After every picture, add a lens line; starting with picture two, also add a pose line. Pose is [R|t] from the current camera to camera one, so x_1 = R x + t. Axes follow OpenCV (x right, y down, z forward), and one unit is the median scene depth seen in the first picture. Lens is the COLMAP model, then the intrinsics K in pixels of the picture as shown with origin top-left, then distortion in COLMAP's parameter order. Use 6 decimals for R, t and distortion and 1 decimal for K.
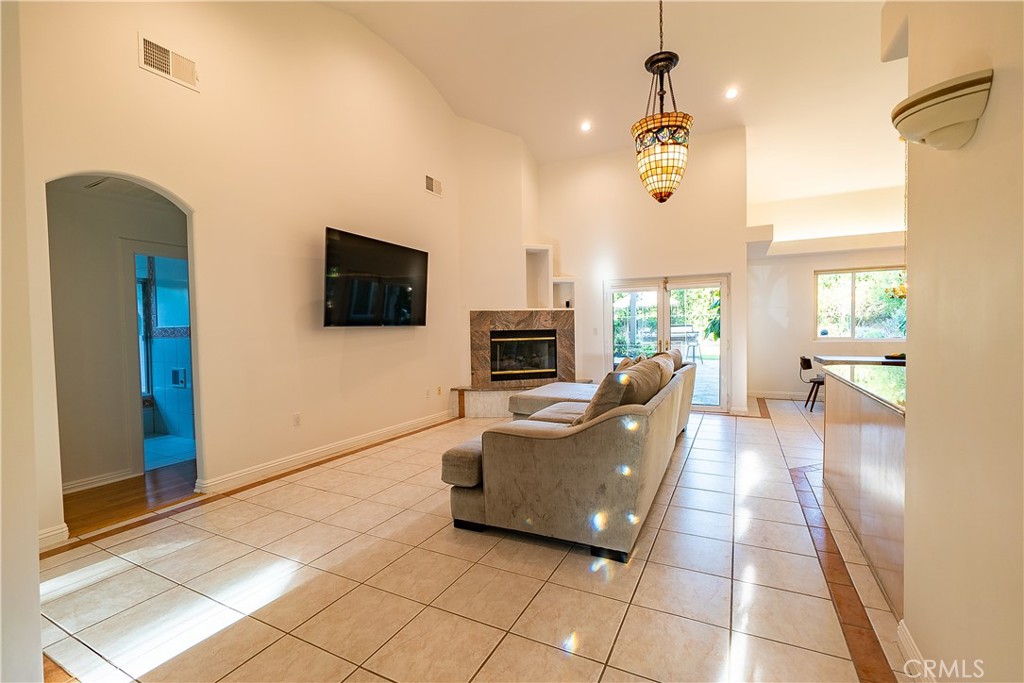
lens RADIAL K [[443.9, 0, 506.6], [0, 443.9, 341.2], [0, 0, 1]] dist [-0.001853, -0.001360]
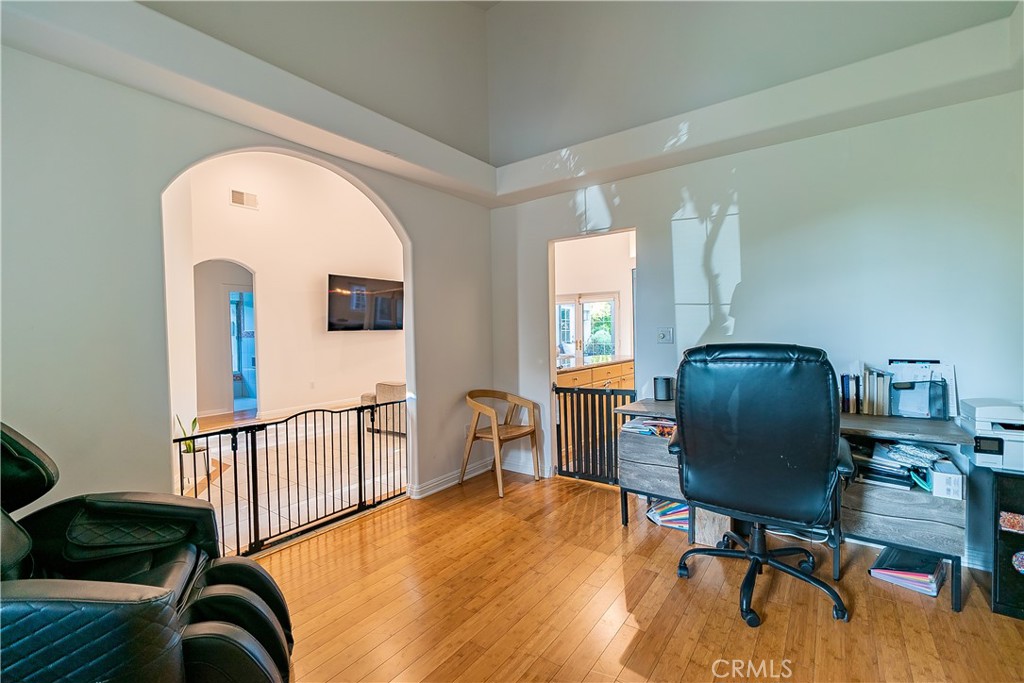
lens RADIAL K [[443.9, 0, 513.3], [0, 443.9, 336.1], [0, 0, 1]] dist [-0.001853, -0.001360]
pose [[0.989080, 0.000974, -0.147379, 0.436558], [-0.002404, 0.999952, -0.009525, -0.000236], [0.147363, 0.009775, 0.989034, -0.470034]]
